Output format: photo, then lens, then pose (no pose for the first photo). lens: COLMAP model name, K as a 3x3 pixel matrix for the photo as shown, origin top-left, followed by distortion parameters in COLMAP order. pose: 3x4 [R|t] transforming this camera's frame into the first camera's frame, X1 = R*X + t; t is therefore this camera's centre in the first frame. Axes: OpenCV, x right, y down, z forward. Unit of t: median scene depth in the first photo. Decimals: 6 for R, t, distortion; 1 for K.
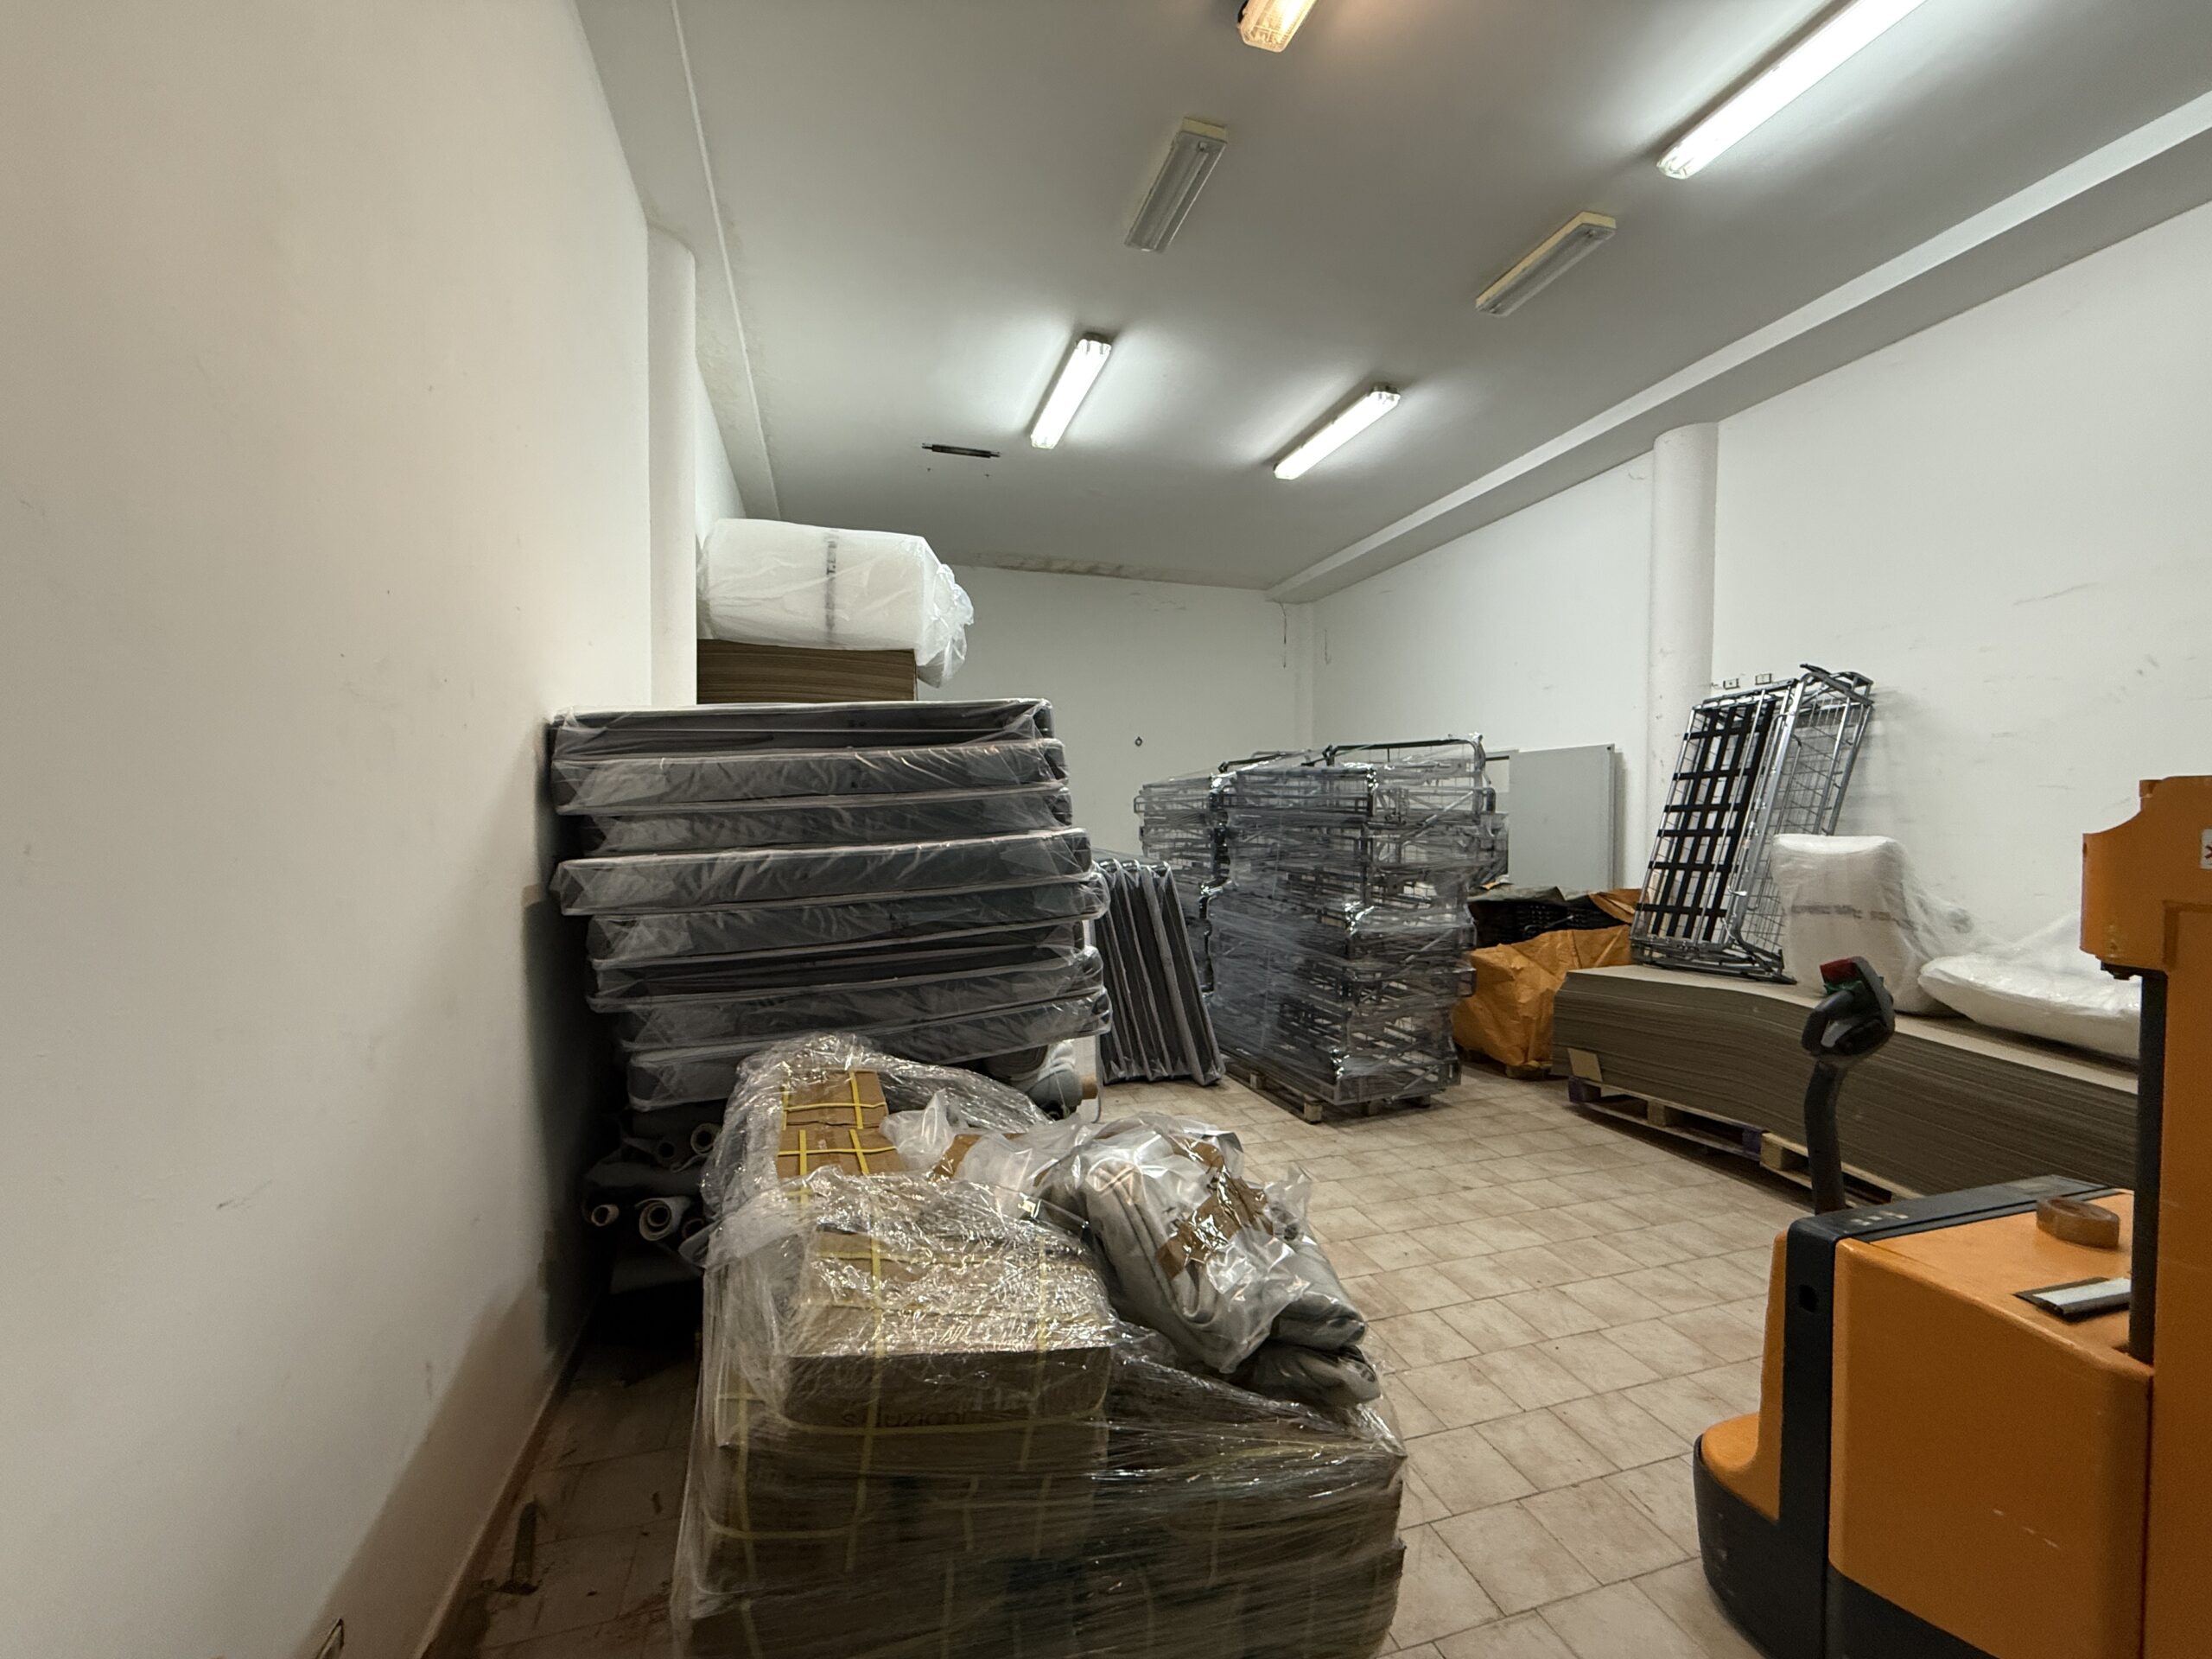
lens RADIAL K [[881.7, 0, 1093.5], [0, 881.7, 831.0], [0, 0, 1]] dist [0.000208, 0.000006]
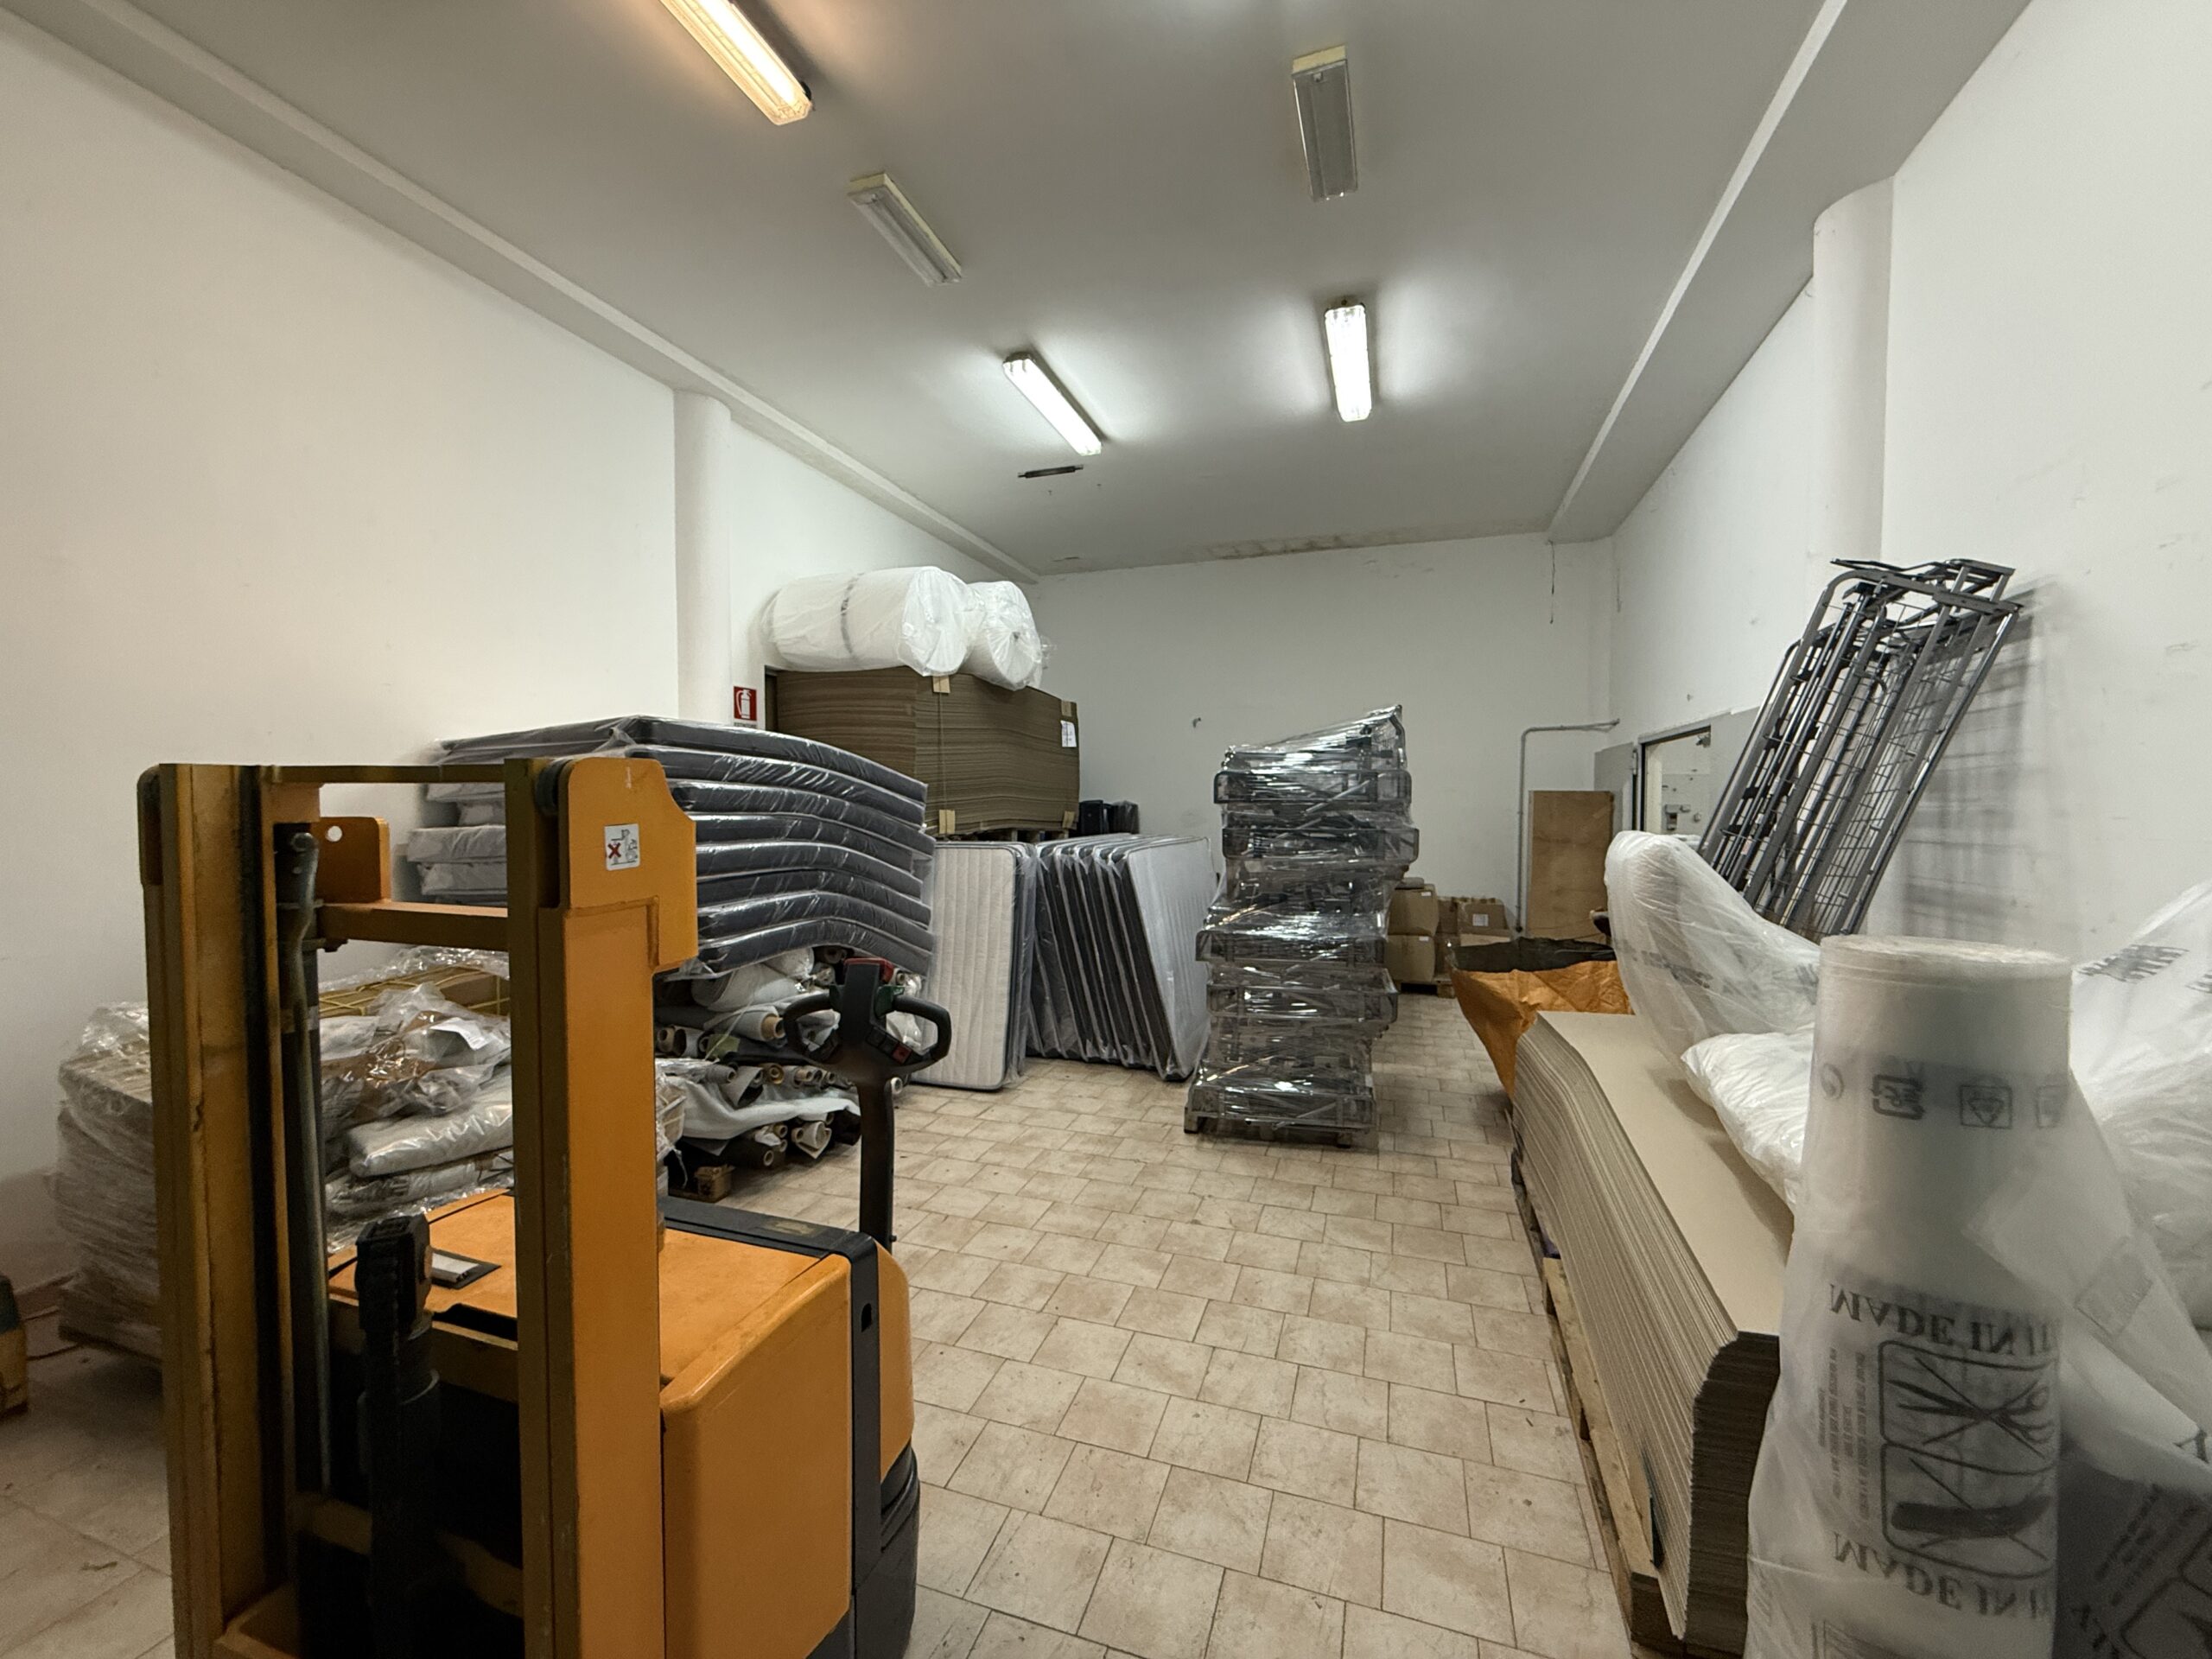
lens RADIAL K [[879.5, 0, 1100.7], [0, 879.5, 828.1], [0, 0, 1]] dist [-0.000604, -0.000010]
pose [[0.816701, 0.016004, -0.576838, 0.726739], [-0.010724, 0.999864, 0.012557, -0.002330], [0.576961, -0.004070, 0.816762, 0.189058]]
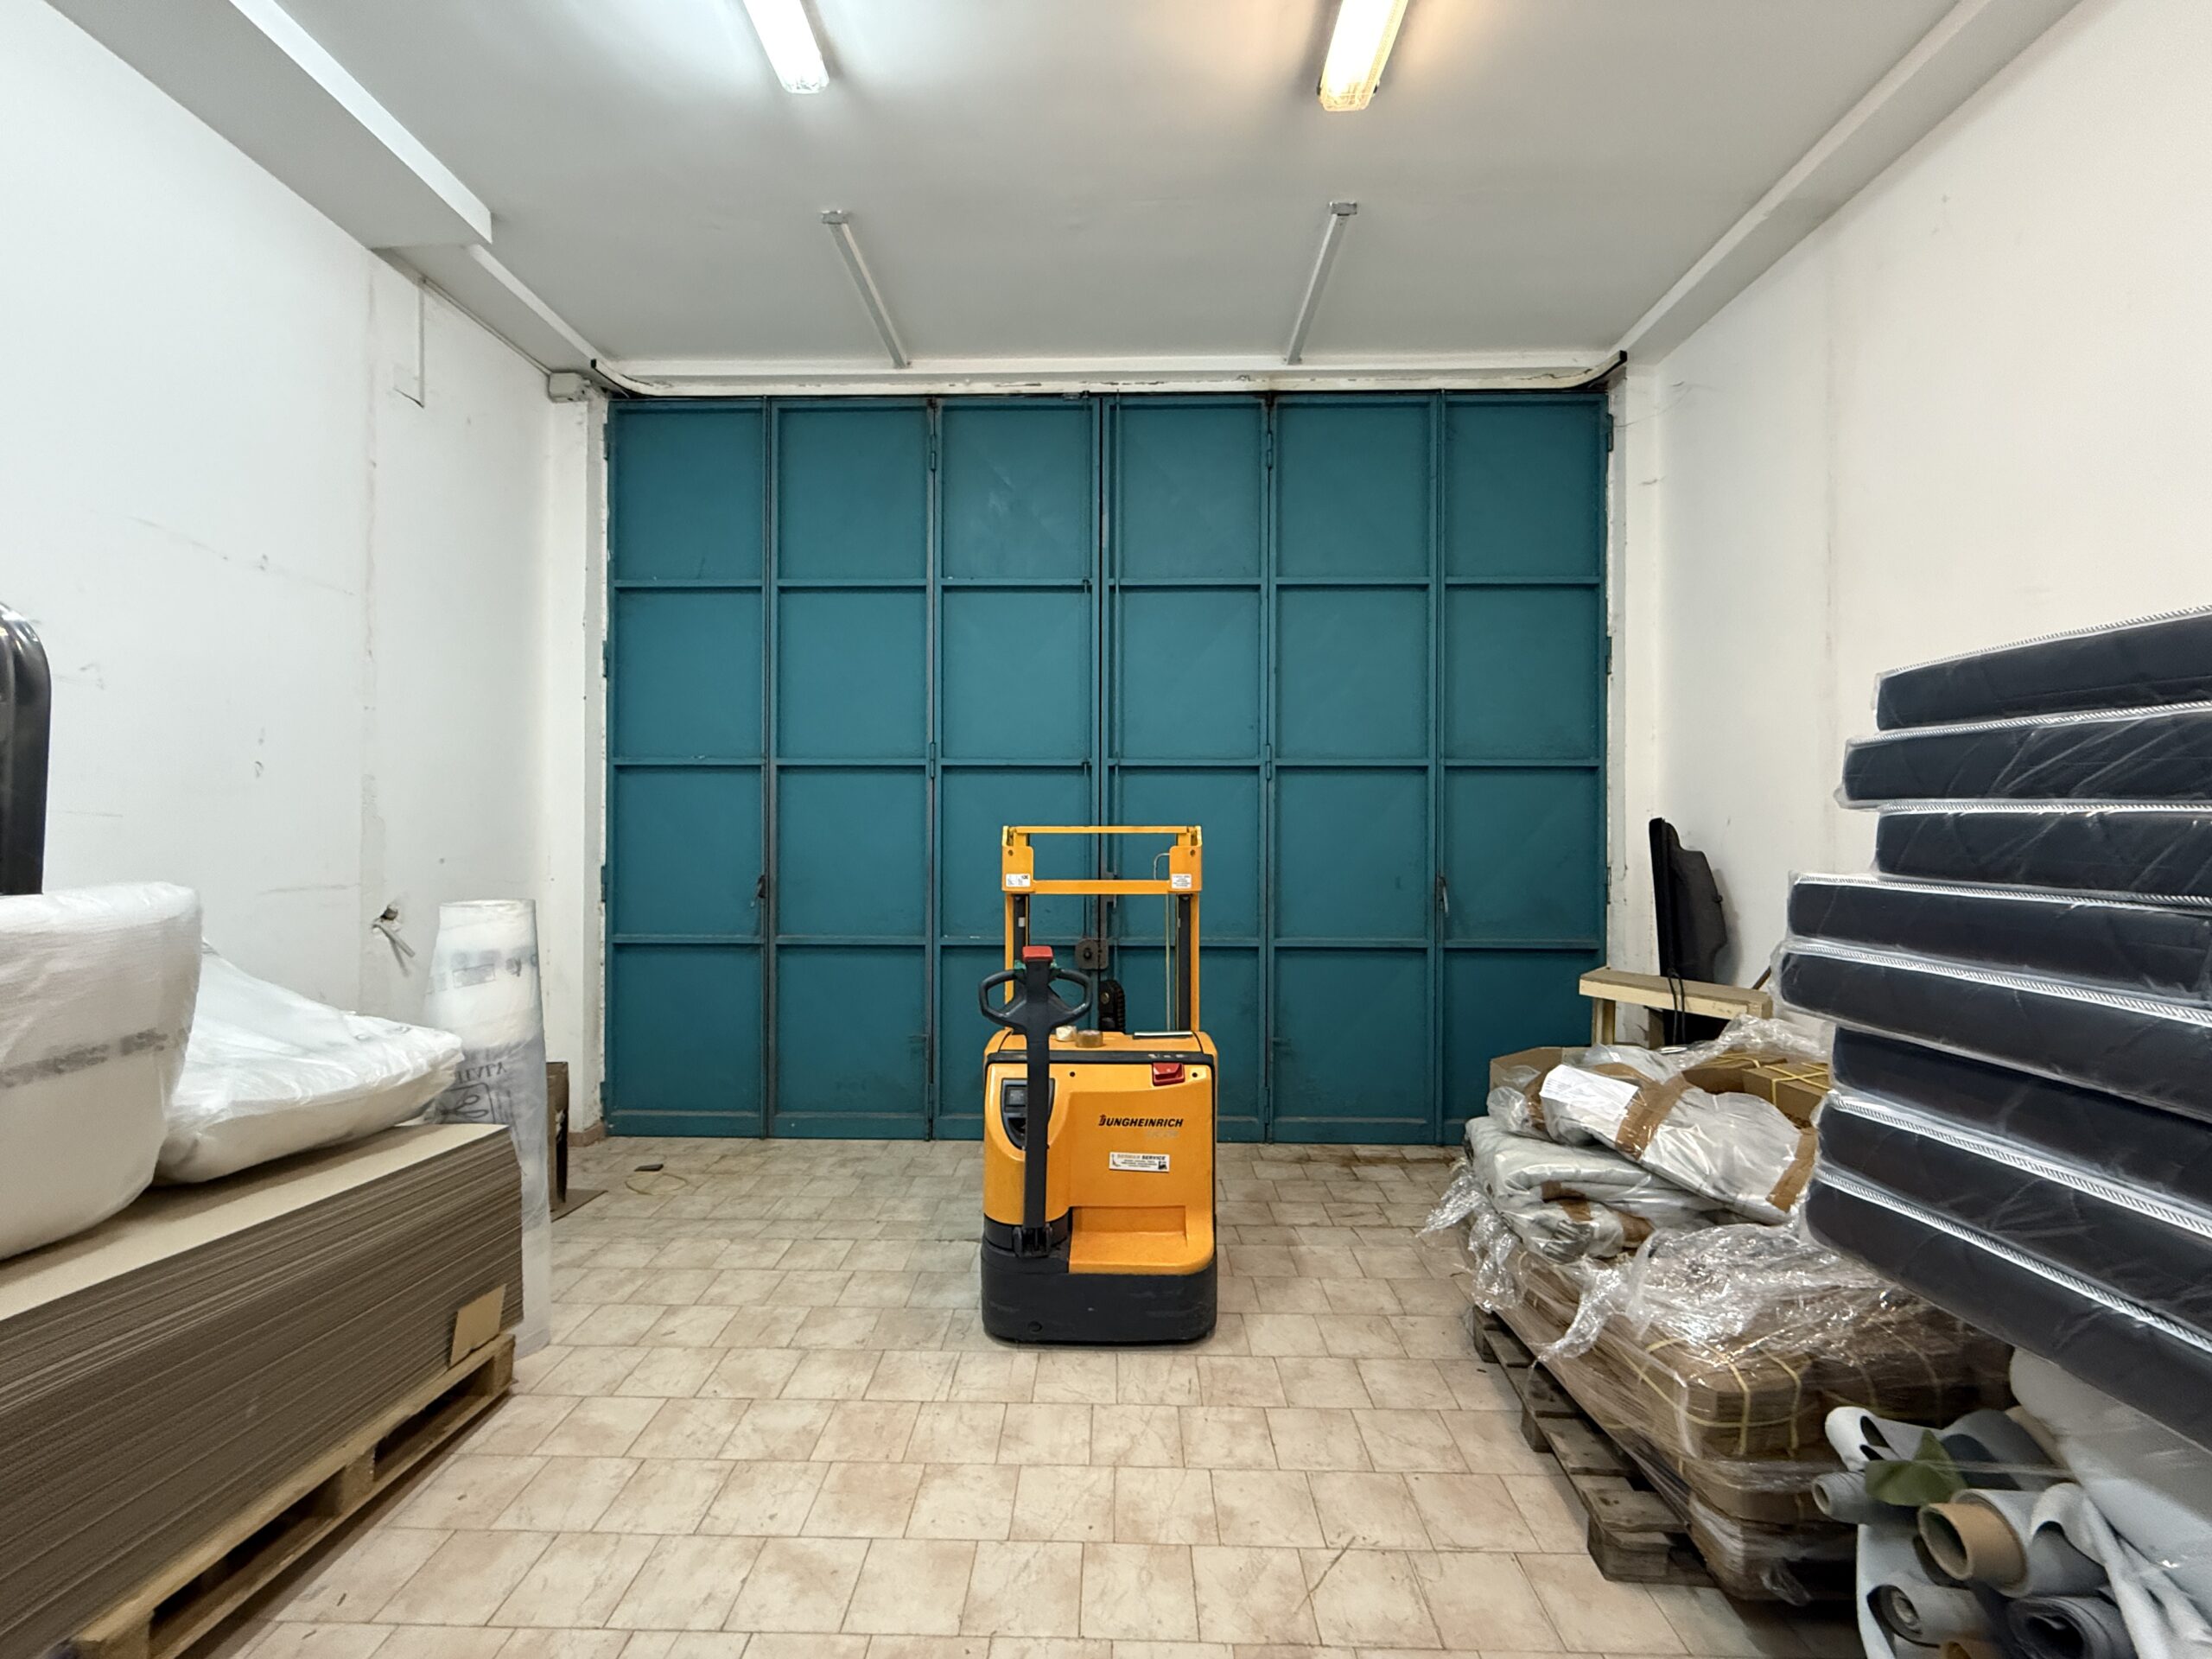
lens RADIAL K [[879.5, 0, 1100.7], [0, 879.5, 828.1], [0, 0, 1]] dist [-0.000604, -0.000010]
pose [[-0.953268, -0.001496, 0.302124, 0.170003], [0.005161, 0.999761, 0.021235, -0.028277], [-0.302083, 0.021801, -0.953032, 1.031514]]
